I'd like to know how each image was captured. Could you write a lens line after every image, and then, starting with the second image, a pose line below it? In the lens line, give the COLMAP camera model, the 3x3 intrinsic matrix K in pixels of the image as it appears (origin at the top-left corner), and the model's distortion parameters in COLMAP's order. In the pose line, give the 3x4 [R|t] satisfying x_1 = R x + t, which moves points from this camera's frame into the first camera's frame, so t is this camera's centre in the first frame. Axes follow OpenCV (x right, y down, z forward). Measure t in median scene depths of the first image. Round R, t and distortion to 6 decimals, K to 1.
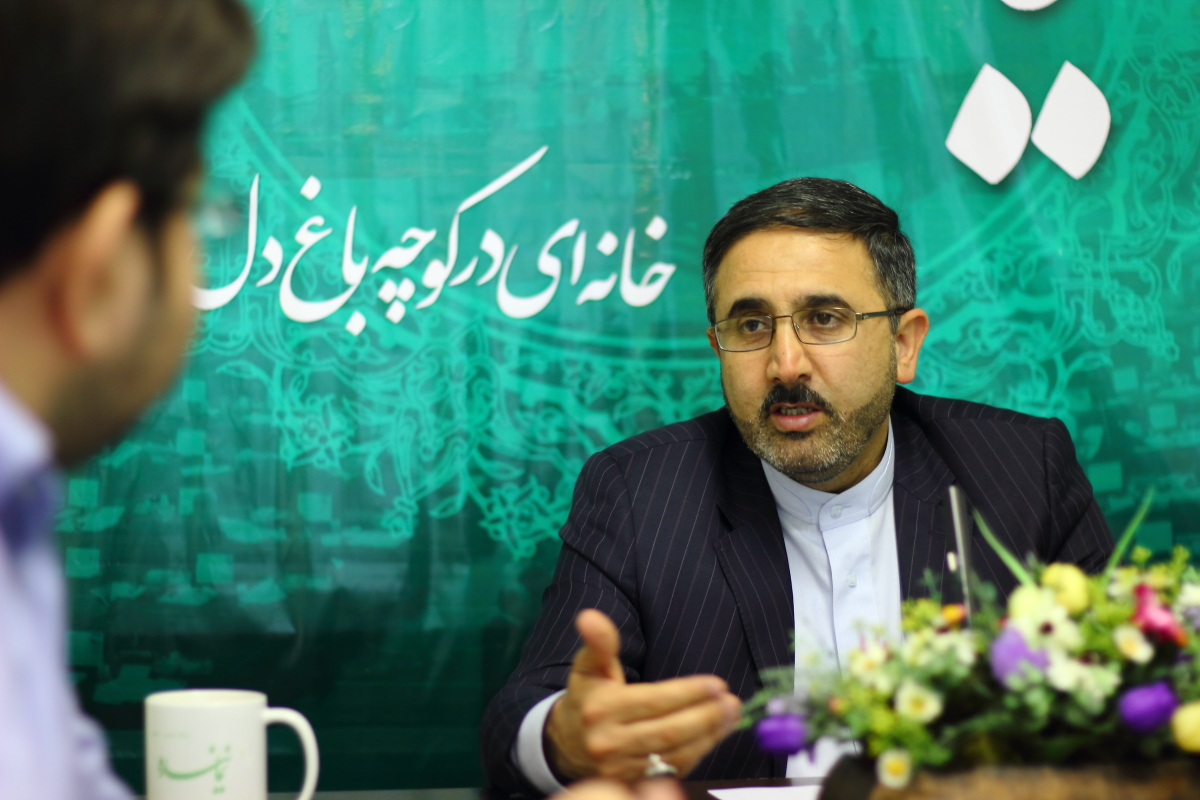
lens RADIAL K [[2903.1, 0, 587.9], [0, 2903.1, 360.3], [0, 0, 1]] dist [-0.095867, 0.000000]
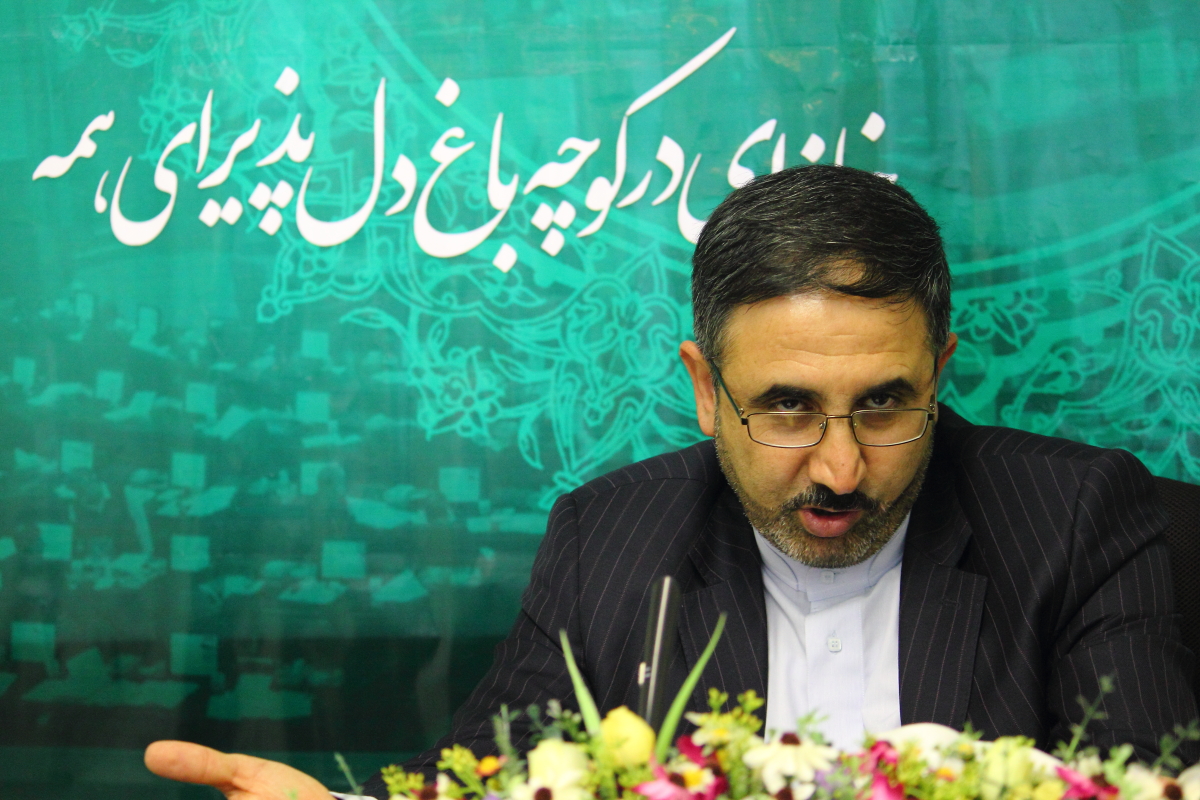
lens RADIAL K [[3852.4, 0, 599.9], [0, 3852.4, 393.3], [0, 0, 1]] dist [-0.194700, 0.000000]
pose [[0.944540, -0.005572, -0.328349, 0.297118], [0.034067, 0.996124, 0.081095, -0.061201], [0.326624, -0.087784, 0.941069, -0.007480]]
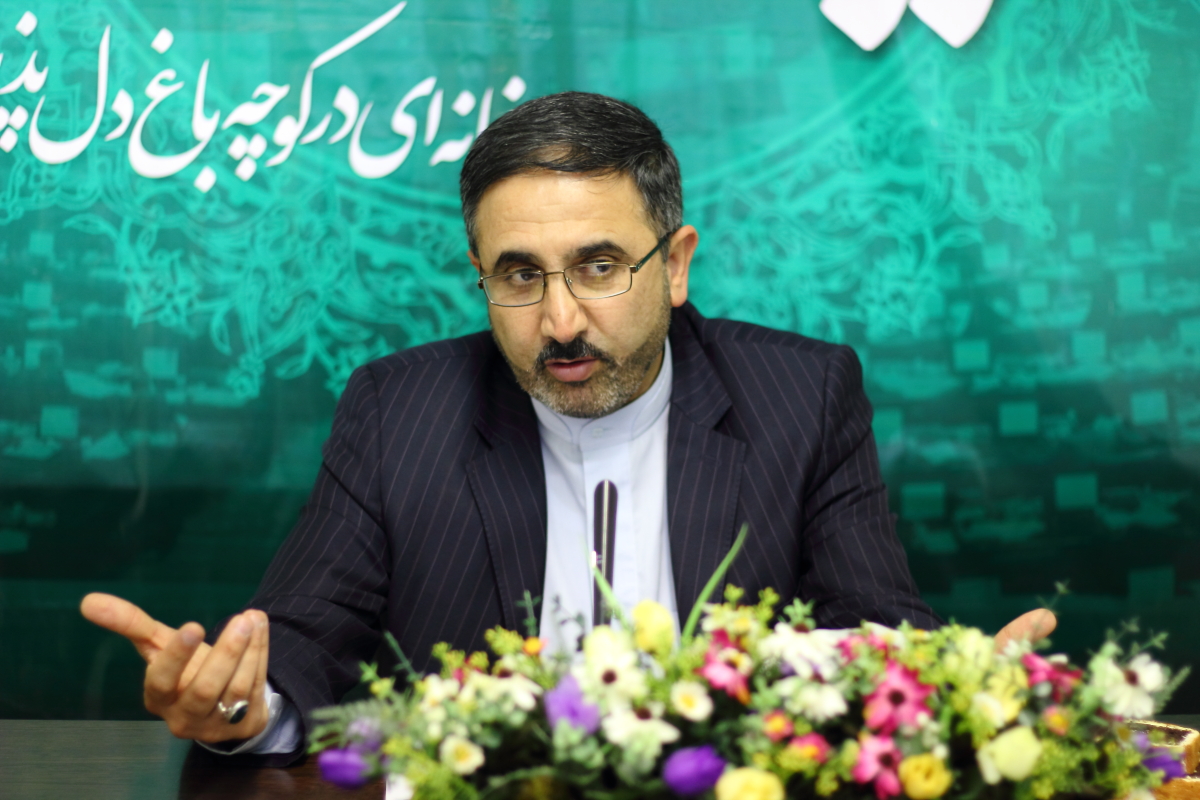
lens RADIAL K [[2903.1, 0, 578.7], [0, 2903.1, 382.1], [0, 0, 1]] dist [-0.095867, 0.000000]
pose [[0.996801, 0.036760, -0.070961, 0.119404], [-0.027539, 0.991546, 0.126802, -0.072829], [0.075023, -0.124442, 0.989387, 0.022036]]
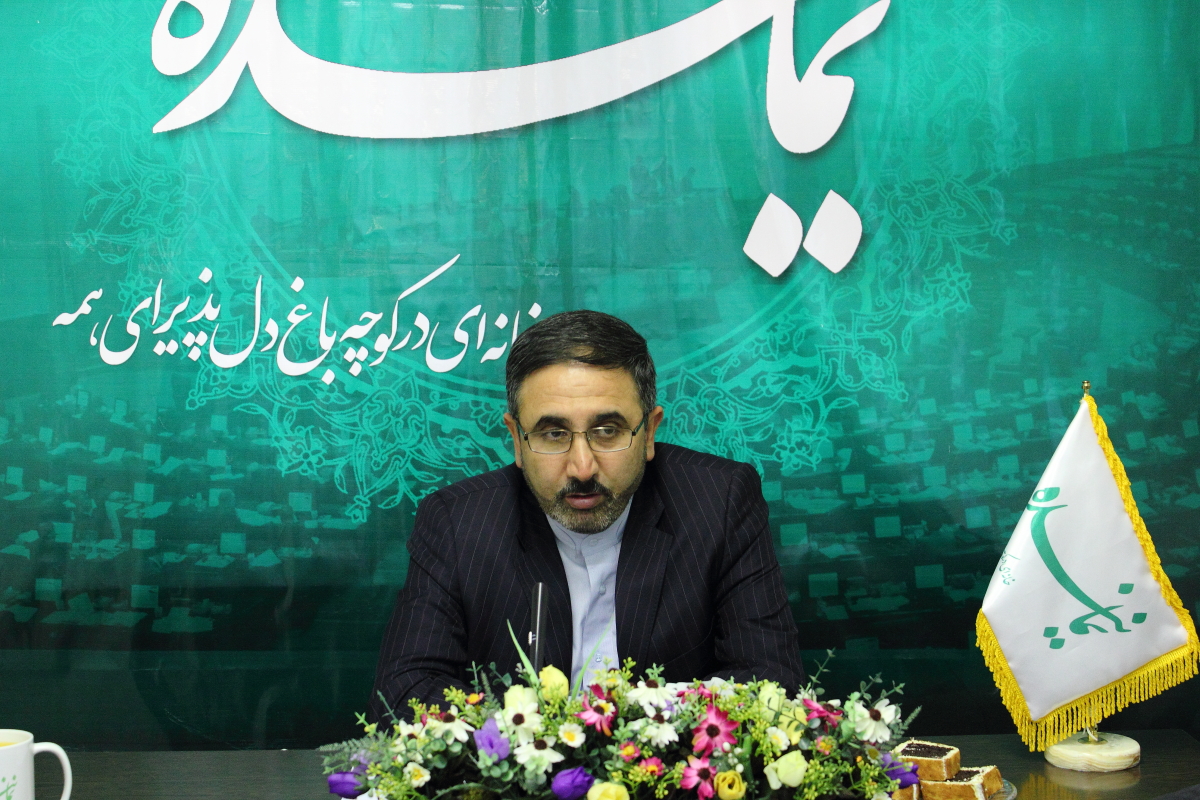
lens RADIAL K [[2004.0, 0, 586.3], [0, 2004.0, 390.1], [0, 0, 1]] dist [0.007296, 0.000000]
pose [[0.991934, 0.008555, -0.126470, 0.177231], [0.001081, 0.997113, 0.075927, -0.082687], [0.126755, -0.075452, 0.989060, 0.012420]]
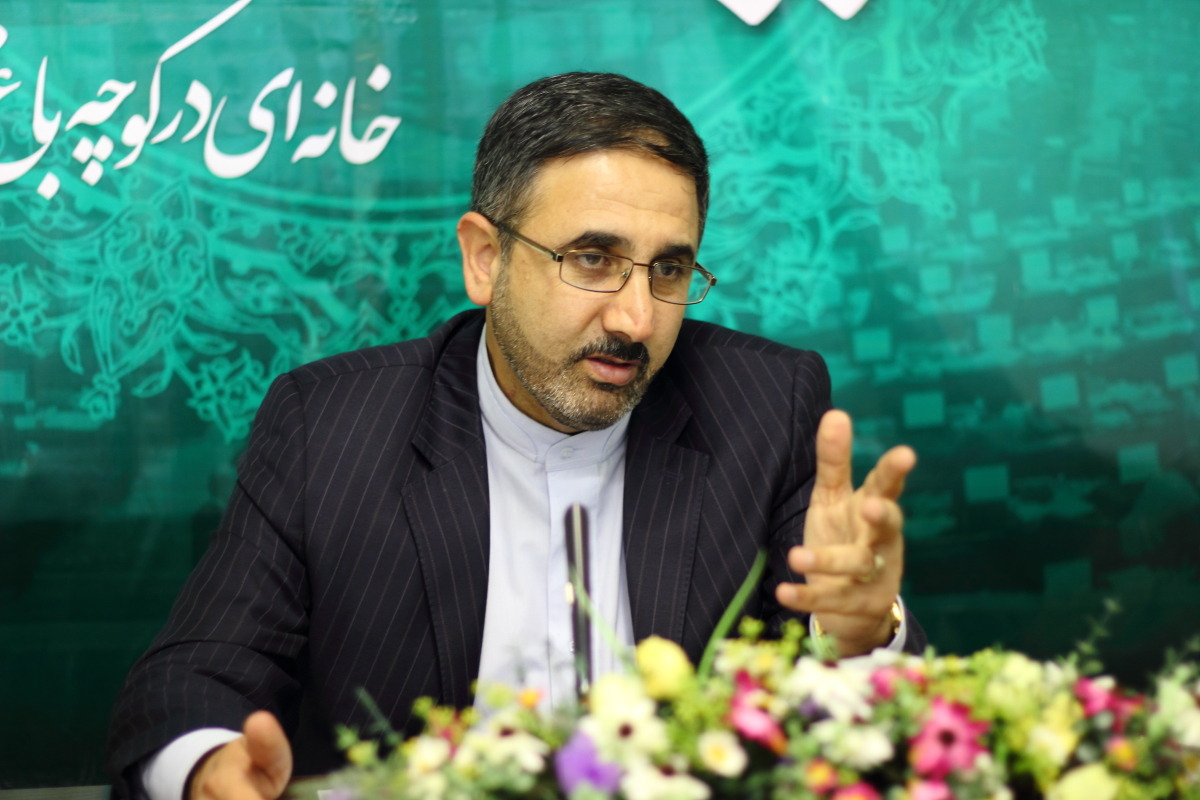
lens RADIAL K [[2903.1, 0, 586.5], [0, 2903.1, 376.6], [0, 0, 1]] dist [-0.095867, 0.000000]
pose [[0.999854, -0.001863, 0.016984, 0.073719], [-0.000301, 0.991962, 0.126539, -0.068299], [-0.017083, -0.126525, 0.991816, 0.084534]]
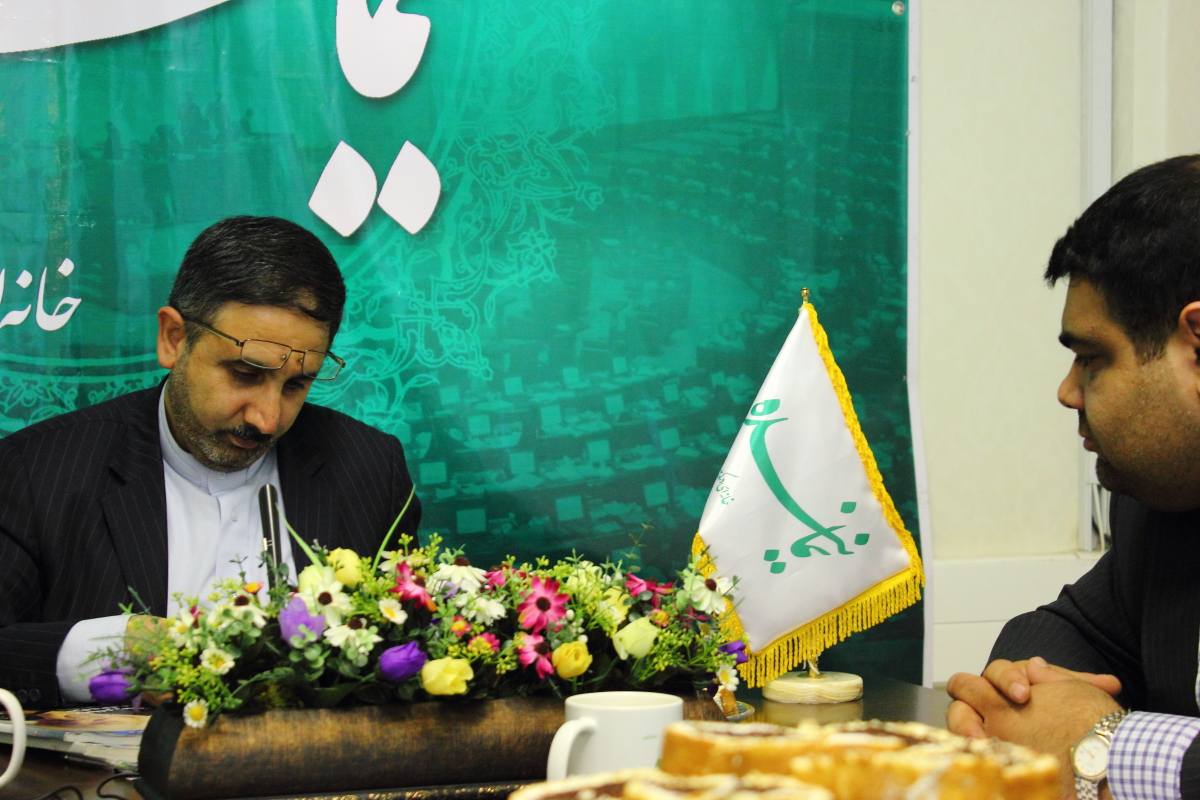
lens RADIAL K [[2354.2, 0, 598.5], [0, 2354.2, 397.6], [0, 0, 1]] dist [0.041722, 0.000000]
pose [[0.976756, 0.008587, 0.214184, 0.030429], [-0.011028, 0.999887, 0.010207, -0.003621], [-0.214072, -0.012332, 0.976740, -0.013373]]
